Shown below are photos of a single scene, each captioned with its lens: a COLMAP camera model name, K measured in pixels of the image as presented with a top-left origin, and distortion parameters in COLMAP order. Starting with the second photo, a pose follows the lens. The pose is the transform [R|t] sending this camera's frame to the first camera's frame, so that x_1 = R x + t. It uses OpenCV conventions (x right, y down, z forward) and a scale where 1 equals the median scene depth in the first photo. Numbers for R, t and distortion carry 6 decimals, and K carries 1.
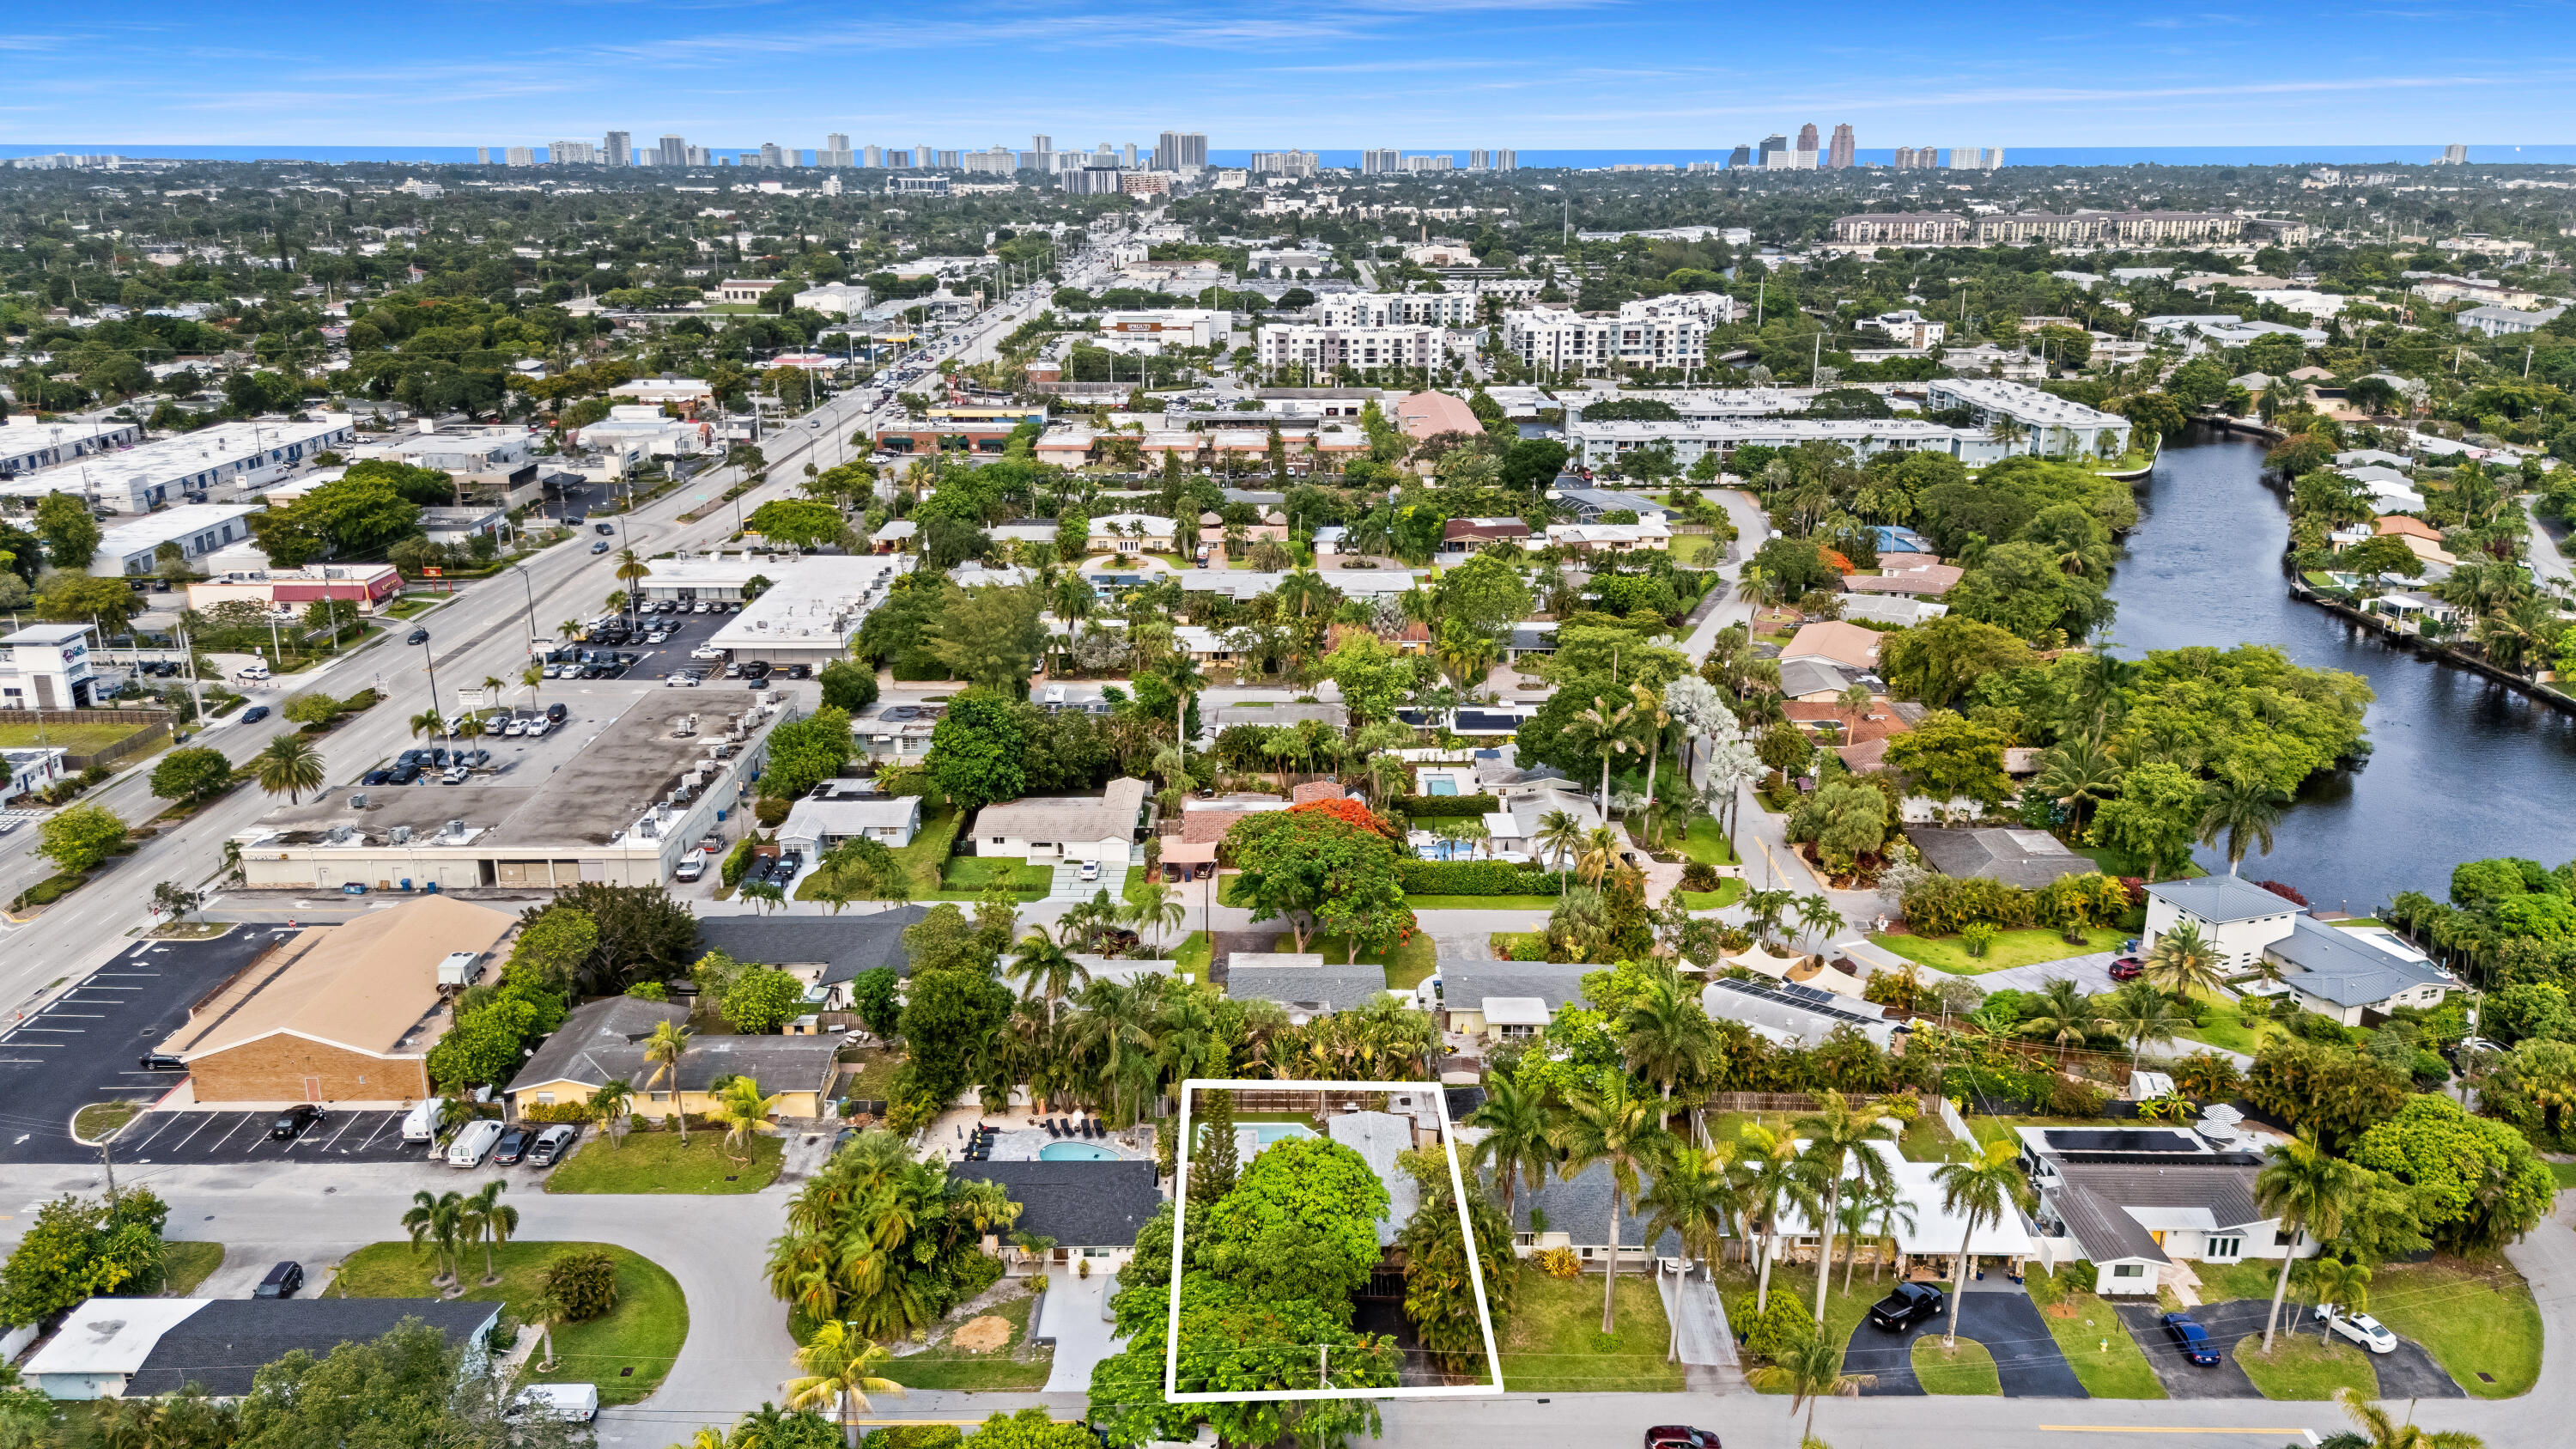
lens RADIAL K [[1855.7, 0, 1271.9], [0, 1855.7, 726.6], [0, 0, 1]] dist [0.002132, -0.002856]
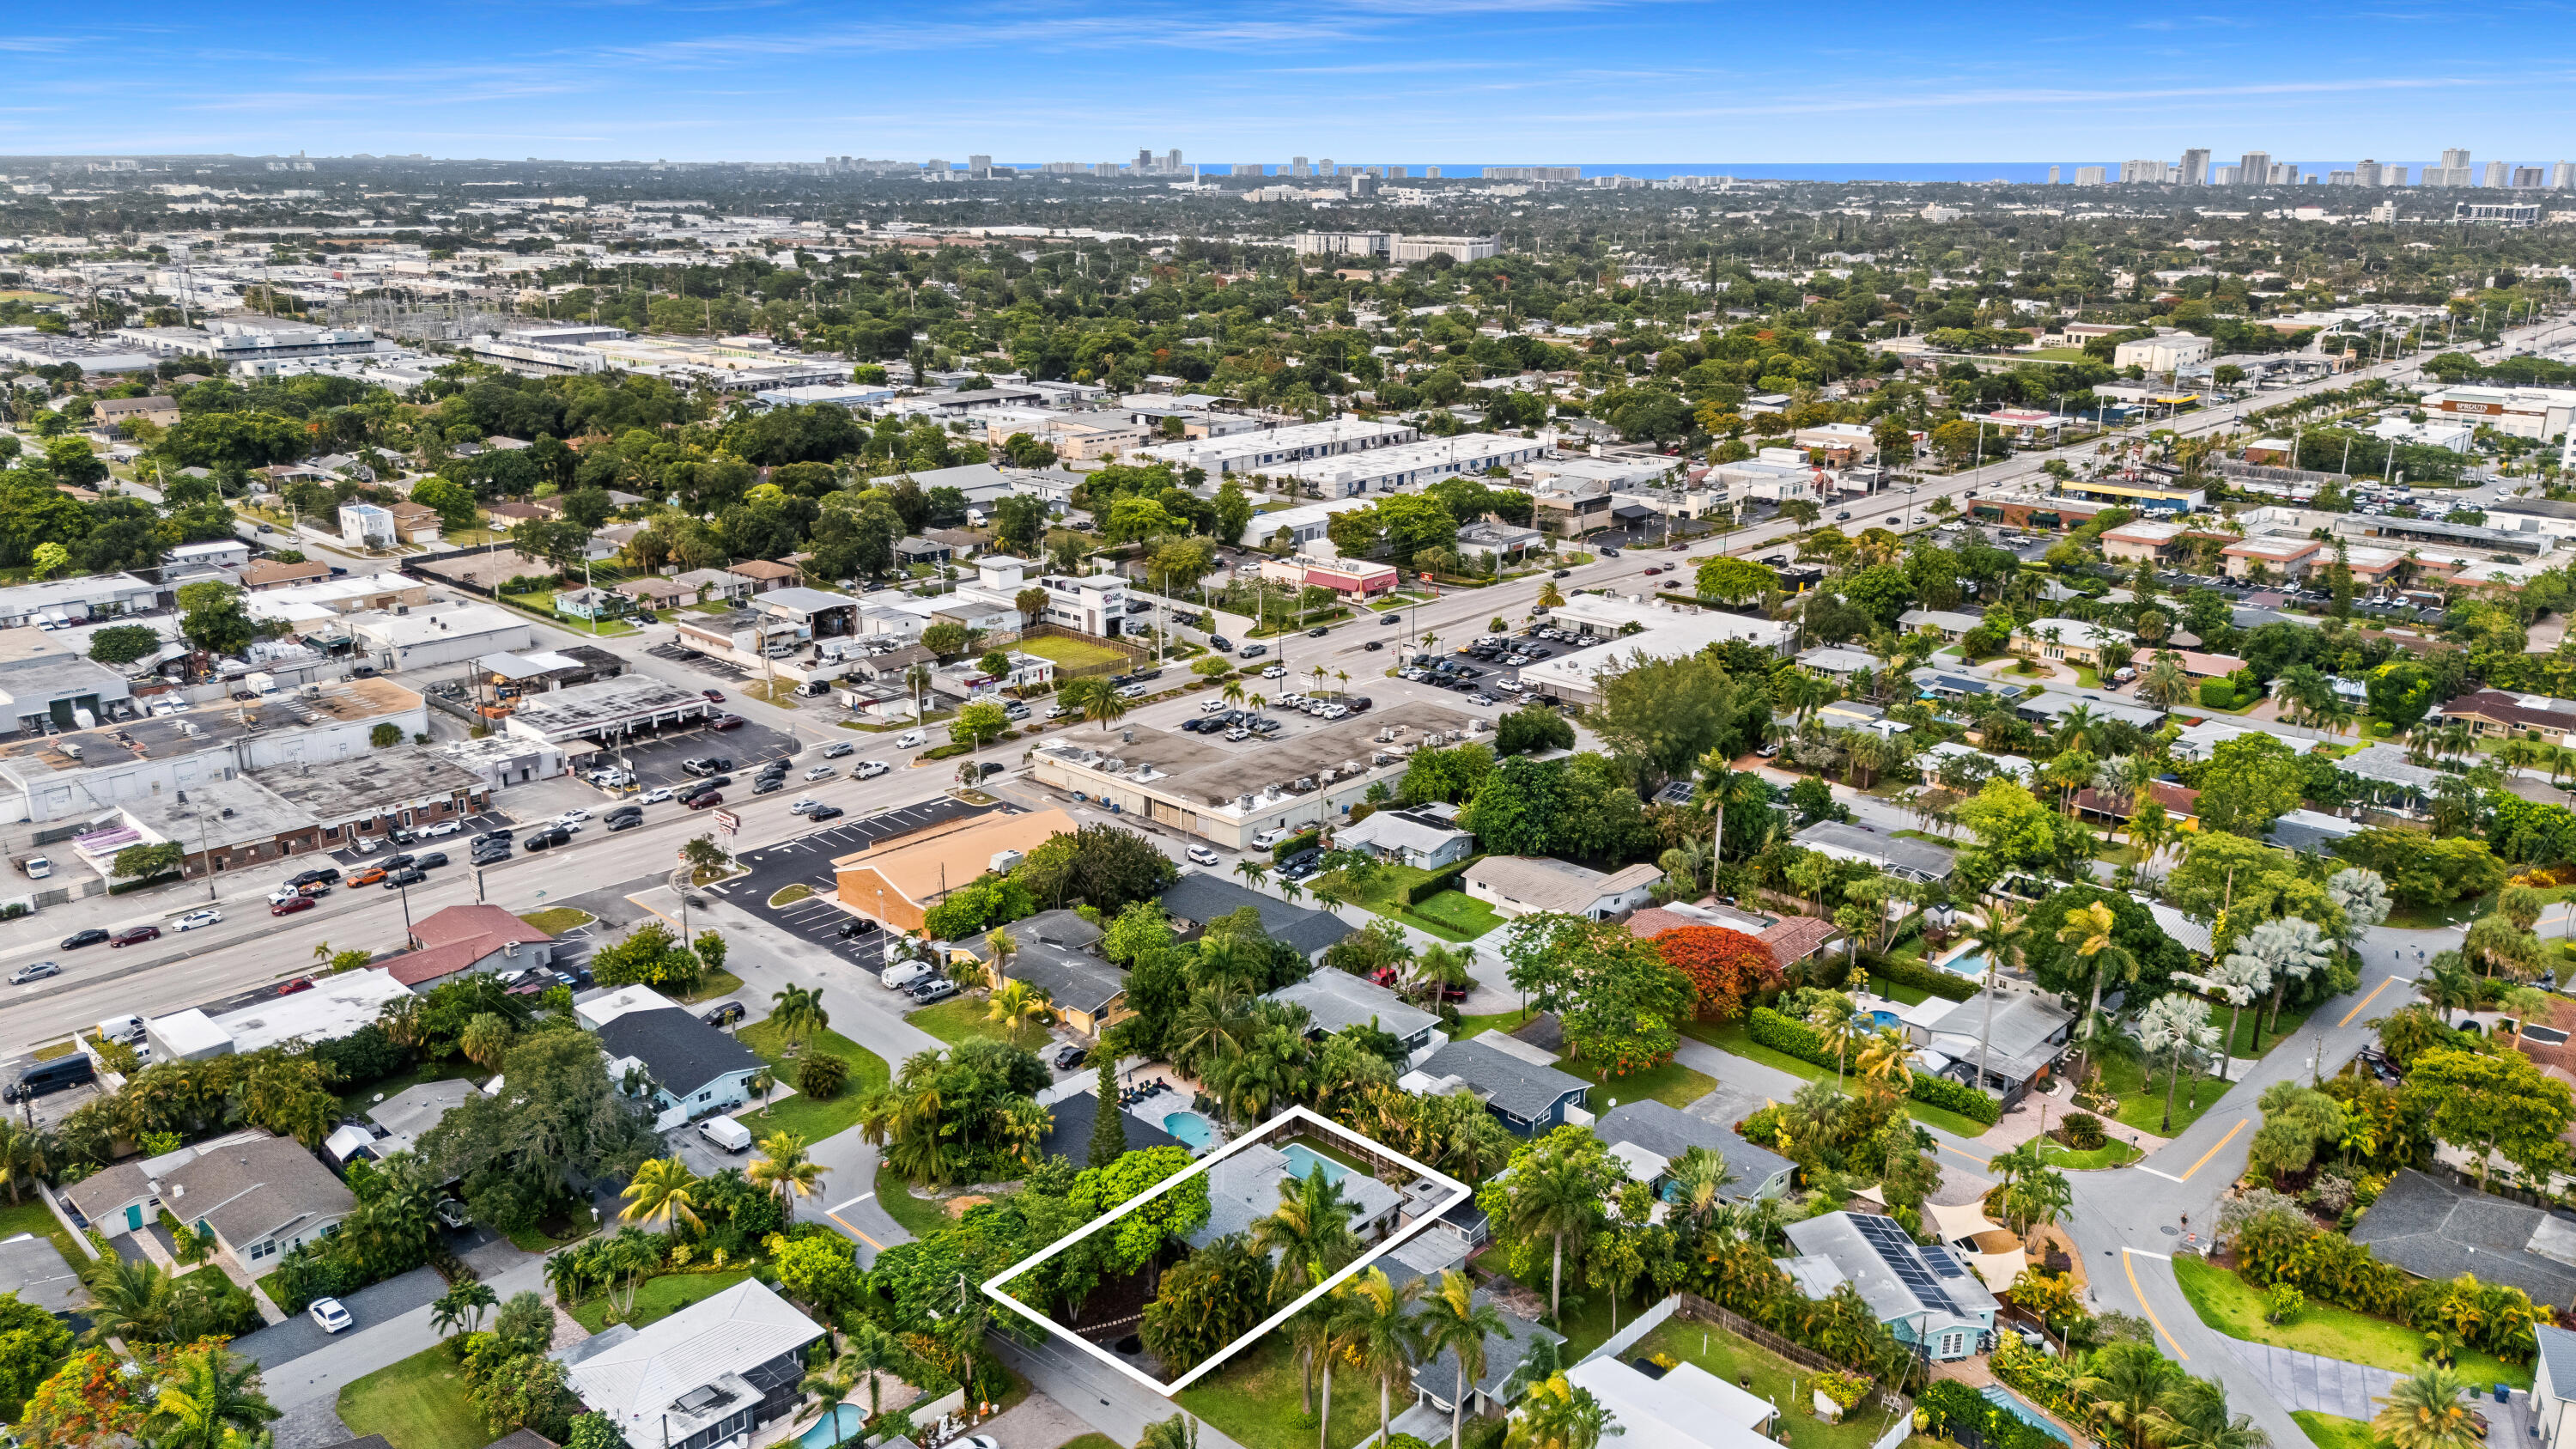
lens RADIAL K [[1847.4, 0, 1288.0], [0, 1847.4, 724.5], [0, 0, 1]] dist [0.063005, -0.077822]
pose [[0.716448, 0.194812, -0.669888, 0.382734], [-0.201954, 0.977022, 0.068140, -0.065646], [0.667770, 0.086468, 0.739329, 0.070625]]
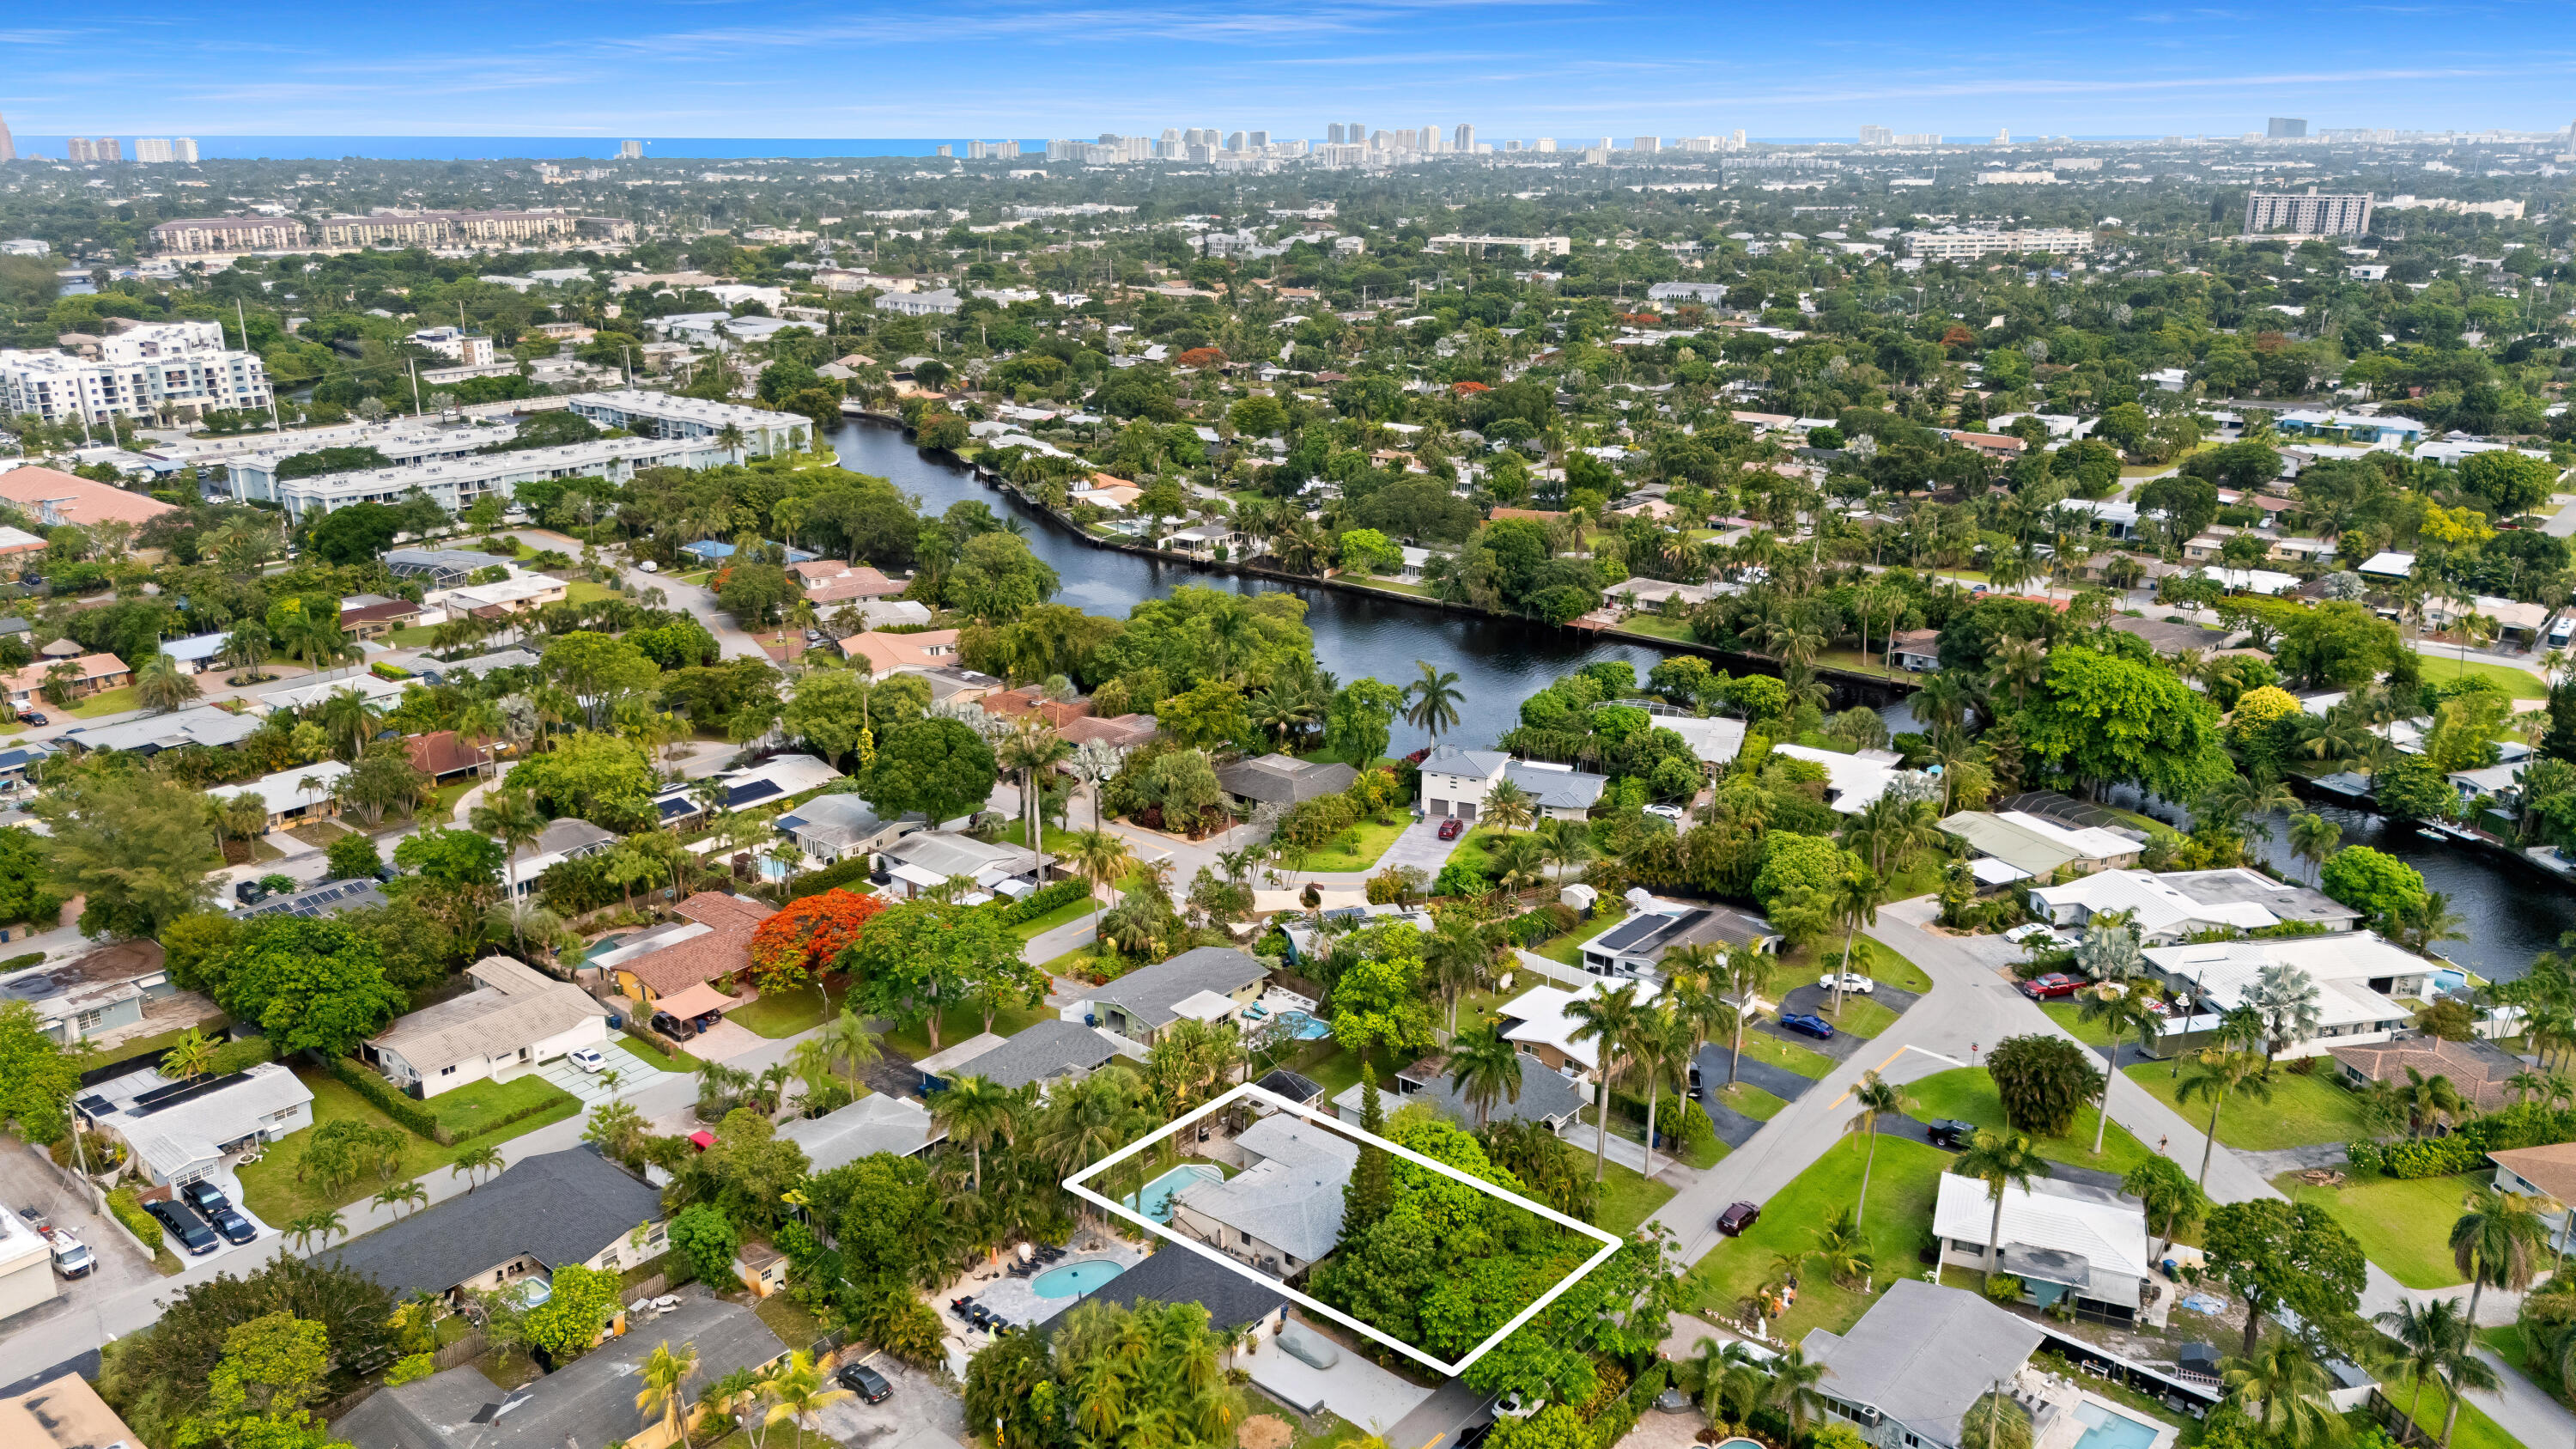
lens RADIAL K [[1847.4, 0, 1288.0], [0, 1847.4, 724.5], [0, 0, 1]] dist [0.063005, -0.077822]
pose [[0.638762, -0.223405, 0.736256, -0.369787], [0.222380, 0.969683, 0.101303, -0.065907], [-0.736566, 0.099020, 0.669078, 0.132780]]
